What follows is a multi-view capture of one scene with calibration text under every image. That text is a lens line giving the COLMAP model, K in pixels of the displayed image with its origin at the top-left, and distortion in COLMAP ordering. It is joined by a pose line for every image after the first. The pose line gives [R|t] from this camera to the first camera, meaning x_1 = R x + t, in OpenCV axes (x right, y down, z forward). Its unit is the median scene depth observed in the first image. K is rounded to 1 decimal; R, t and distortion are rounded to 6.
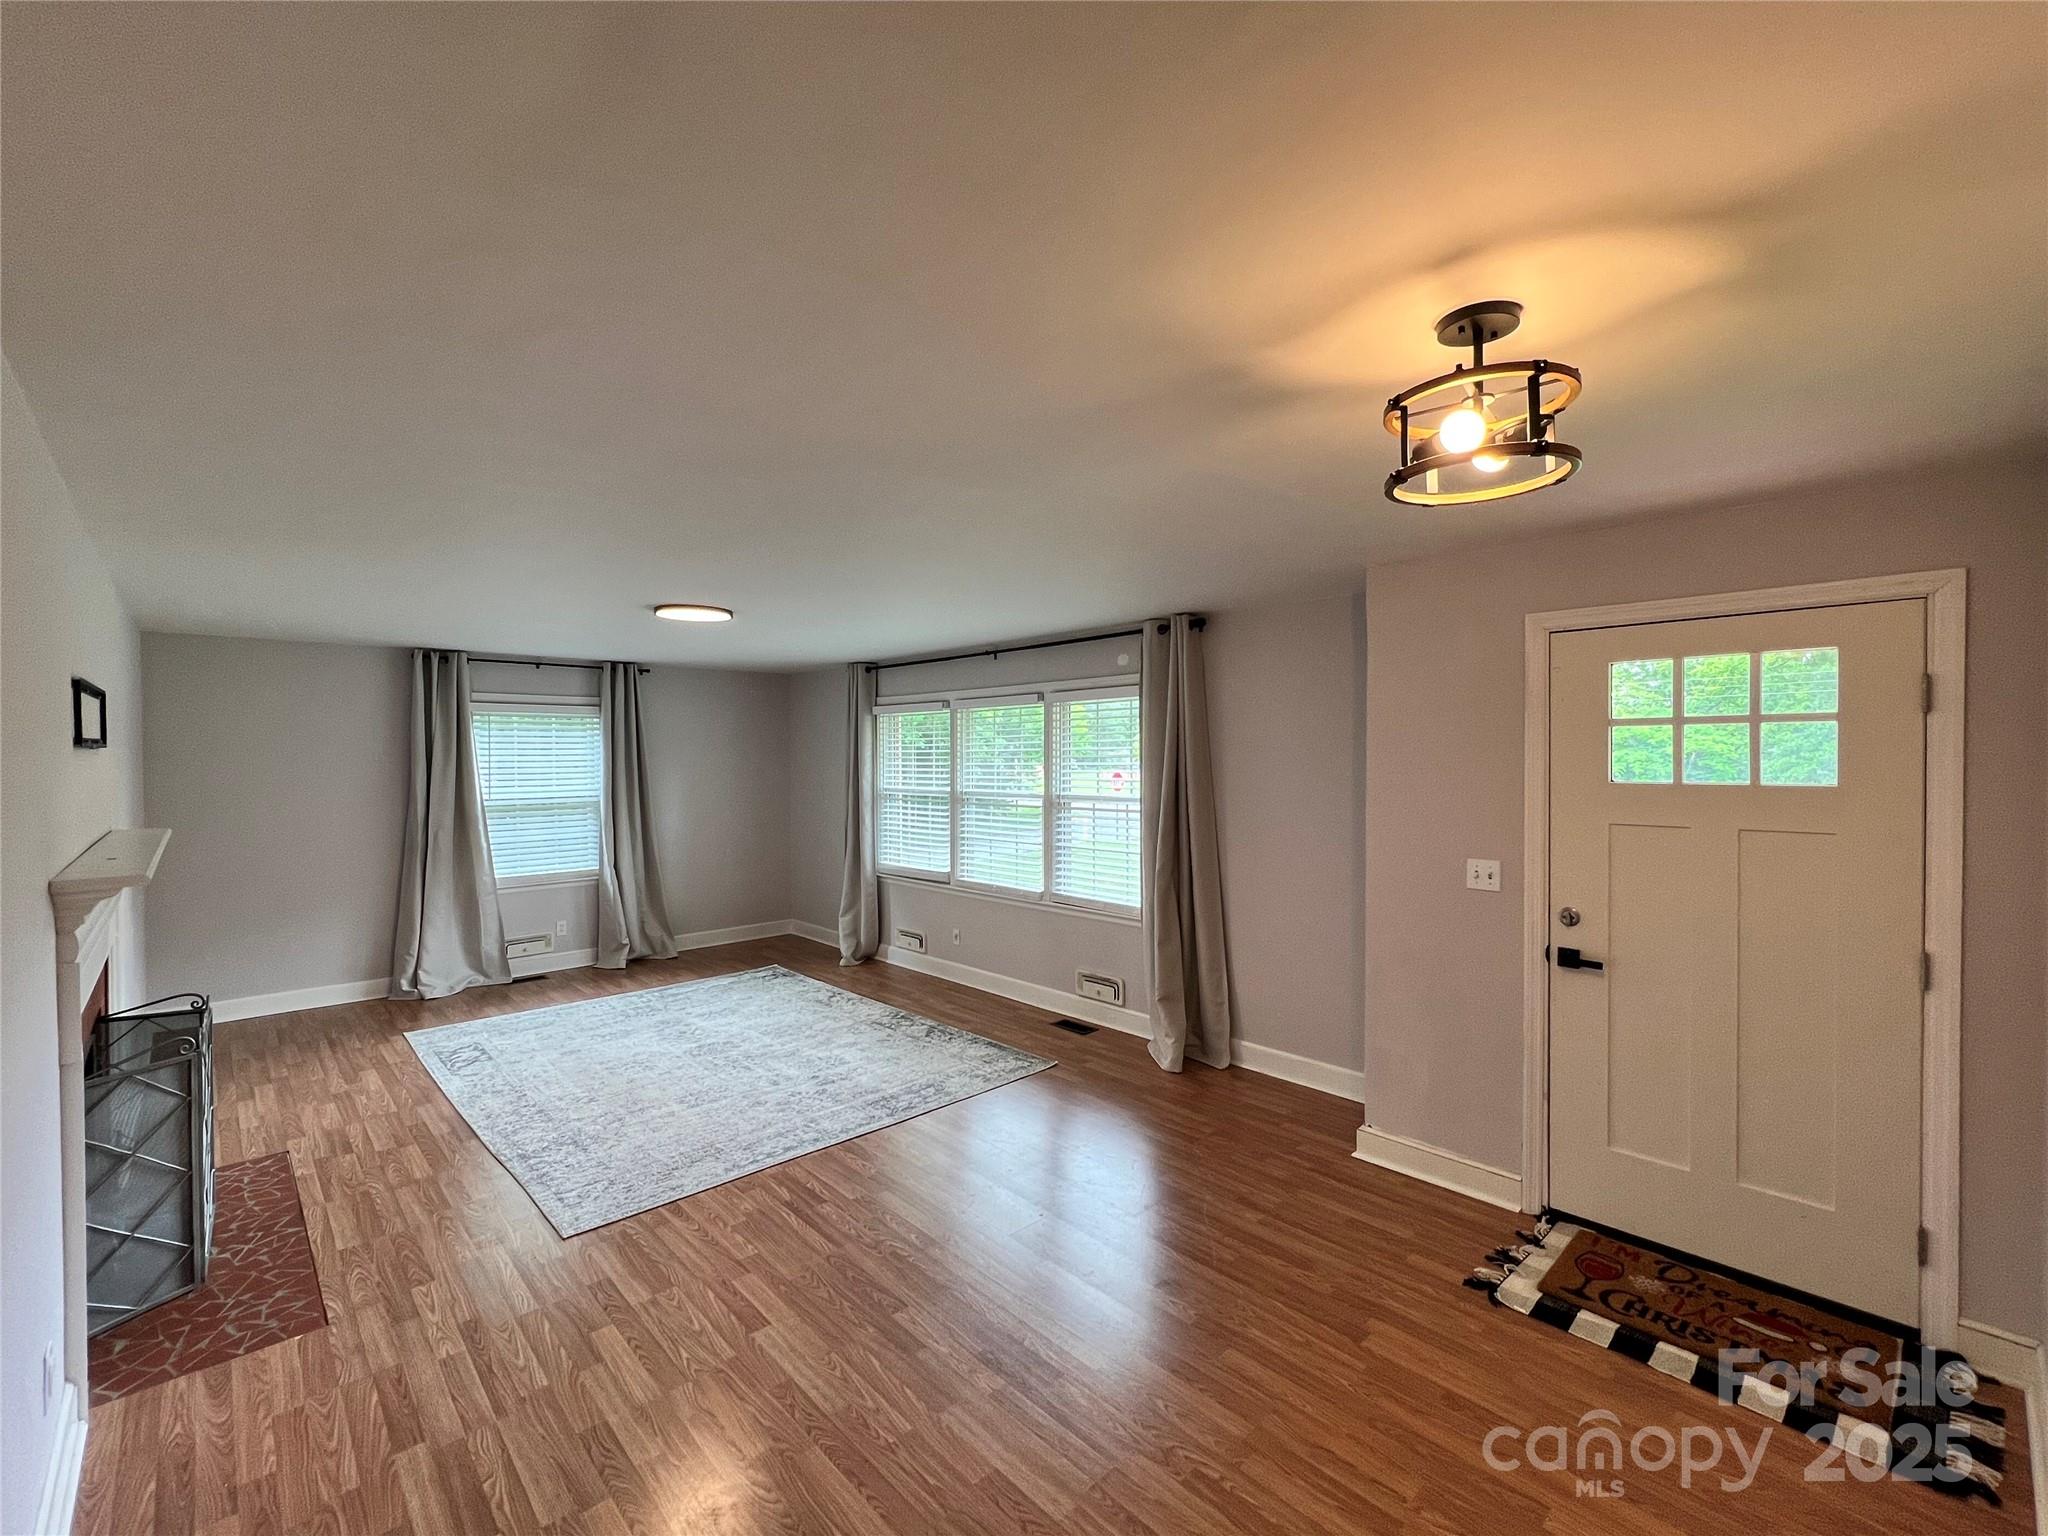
lens RADIAL K [[880.0, 0, 1016.6], [0, 880.0, 768.4], [0, 0, 1]] dist [-0.000524, 0.000270]
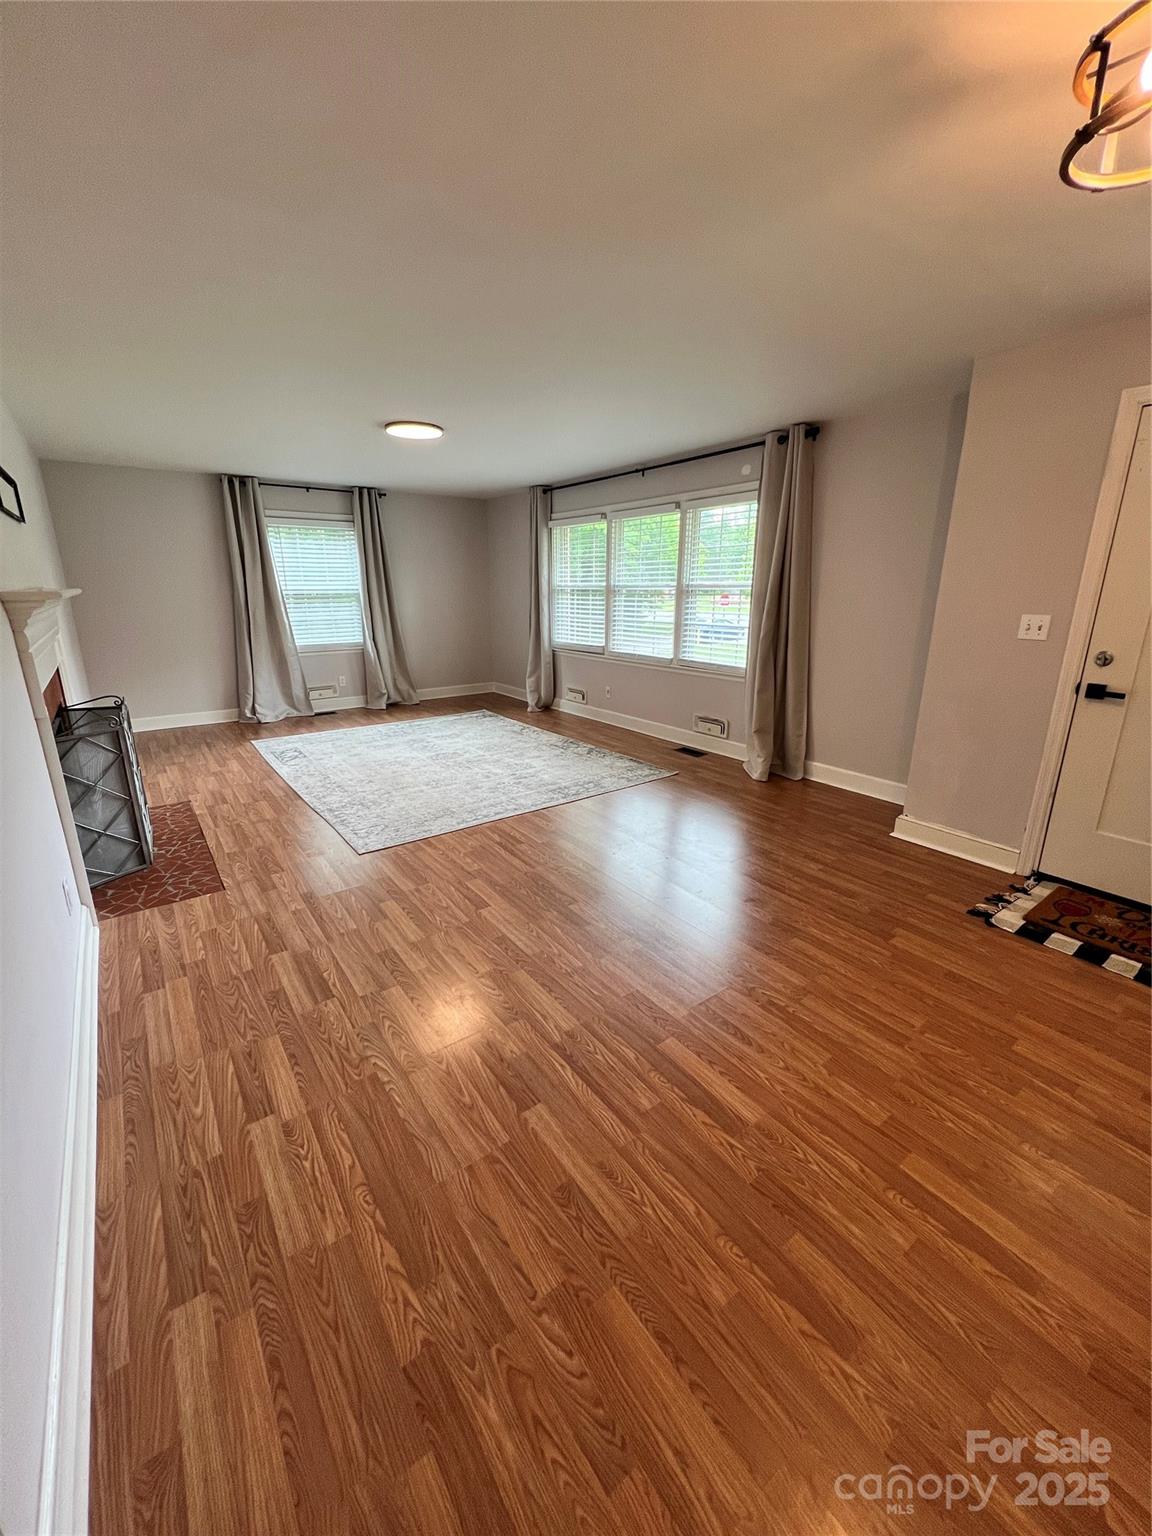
lens RADIAL K [[612.5, 0, 577.0], [0, 612.5, 762.9], [0, 0, 1]] dist [-0.000208, 0.000020]
pose [[0.993609, 0.035901, -0.107016, -0.013505], [-0.006304, 0.964243, 0.264944, 0.062731], [0.112701, -0.262576, 0.958307, 0.029853]]
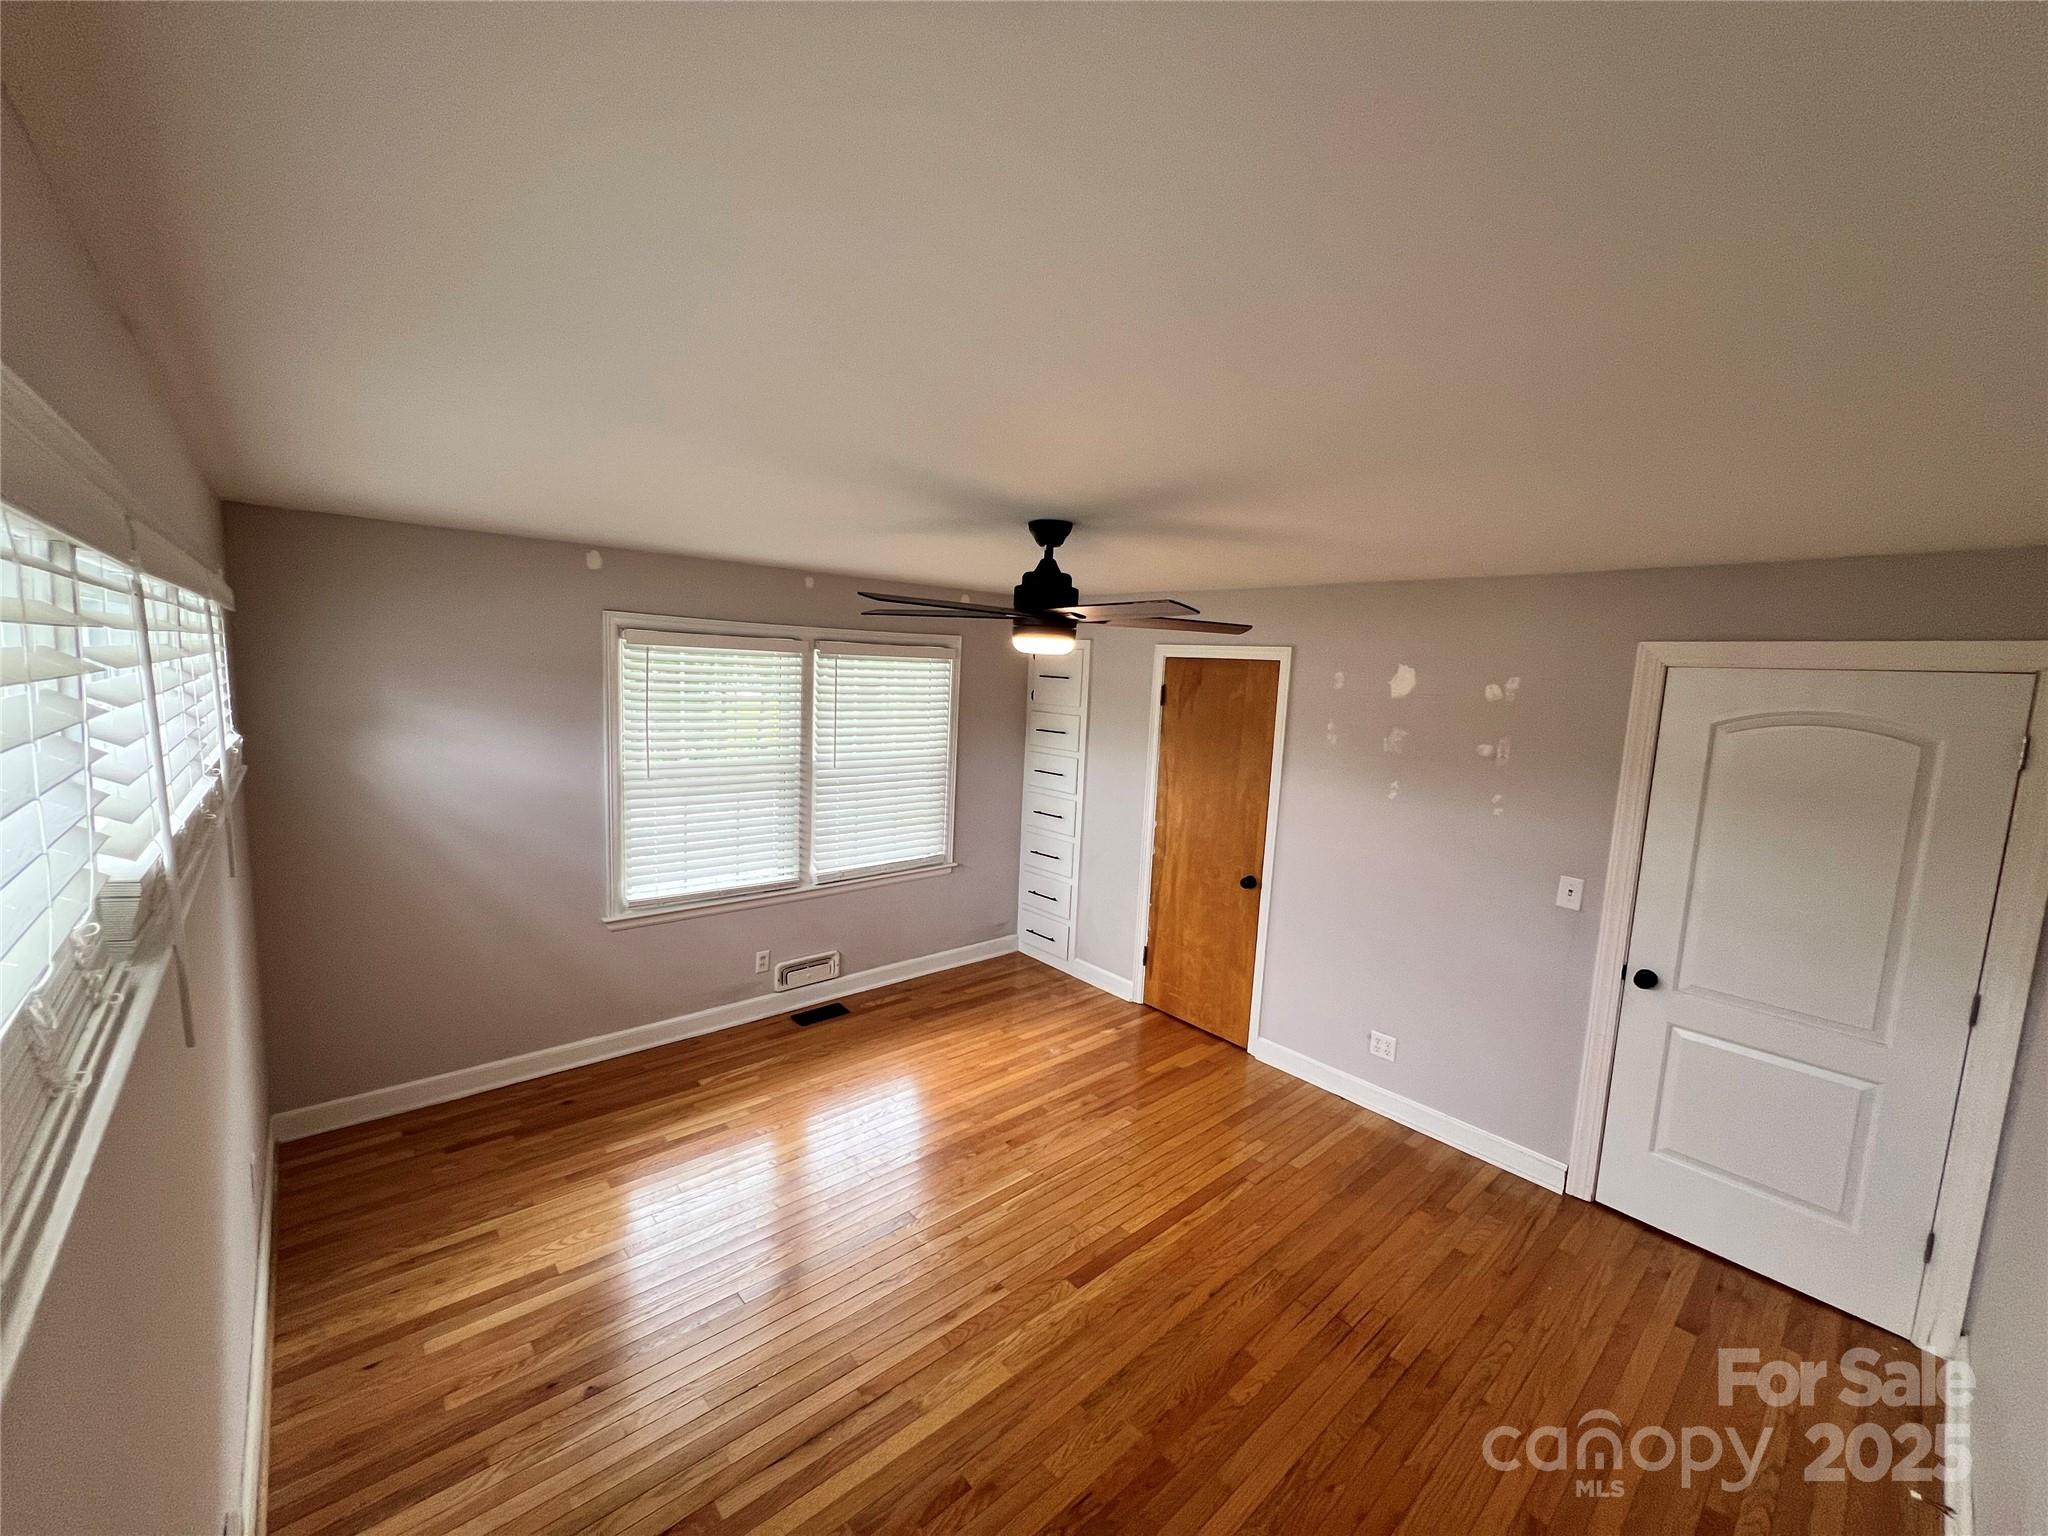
lens RADIAL K [[816.7, 0, 1017.3], [0, 816.7, 766.4], [0, 0, 1]] dist [-0.000208, 0.000020]
pose [[0.030688, -0.114217, 0.992982, -0.939239], [-0.028535, 0.992945, 0.115094, -0.076258], [-0.999122, -0.031867, 0.027212, 0.999022]]
